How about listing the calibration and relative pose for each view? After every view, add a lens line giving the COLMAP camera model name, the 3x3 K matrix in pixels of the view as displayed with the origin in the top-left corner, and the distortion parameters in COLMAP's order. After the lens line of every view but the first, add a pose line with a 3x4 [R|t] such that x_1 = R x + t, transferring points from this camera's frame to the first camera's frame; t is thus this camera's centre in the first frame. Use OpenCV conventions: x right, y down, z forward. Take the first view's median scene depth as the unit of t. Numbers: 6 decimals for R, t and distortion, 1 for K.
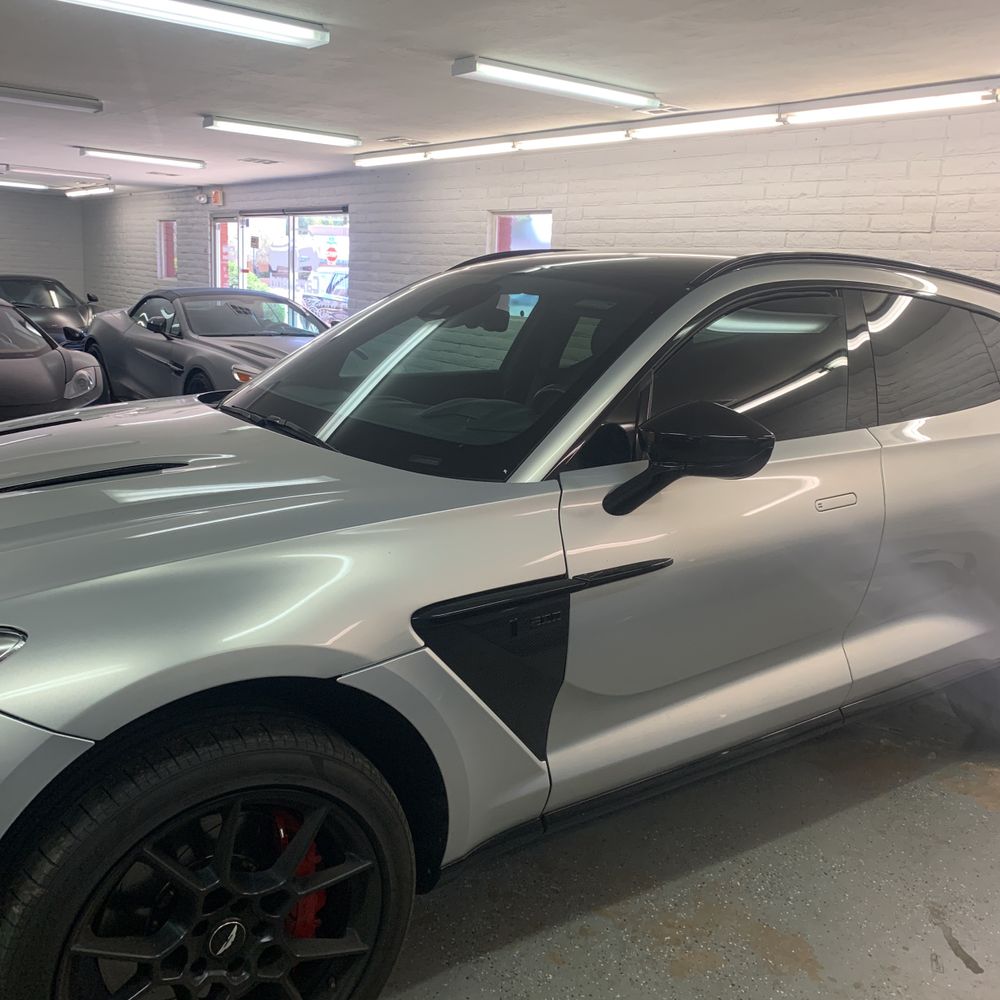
lens RADIAL K [[1039.5, 0, 500.8], [0, 1039.5, 486.6], [0, 0, 1]] dist [0.009920, 0.000000]
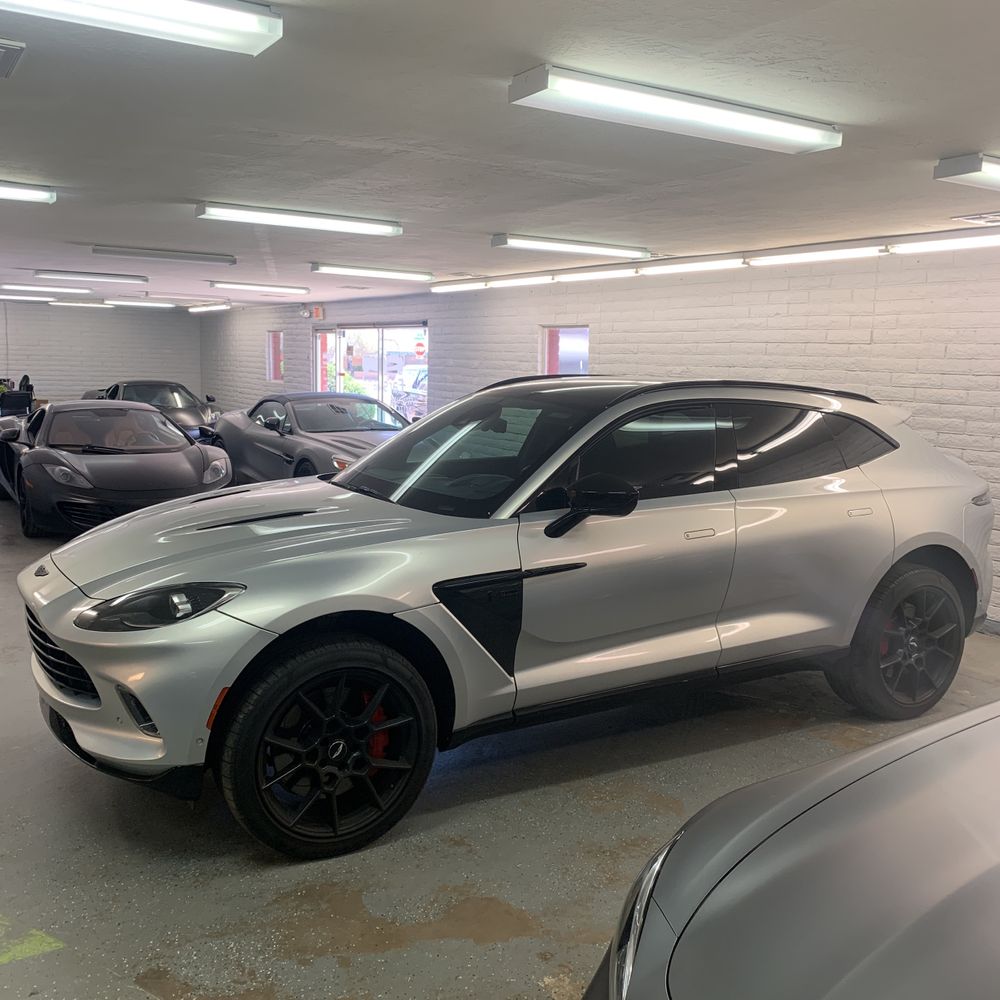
lens RADIAL K [[1039.5, 0, 488.6], [0, 1039.5, 476.2], [0, 0, 1]] dist [0.009920, 0.000000]
pose [[0.995302, -0.014118, -0.095789, 0.112725], [0.005297, 0.995770, -0.091726, 0.054998], [0.096679, 0.090788, 0.991166, -0.503695]]
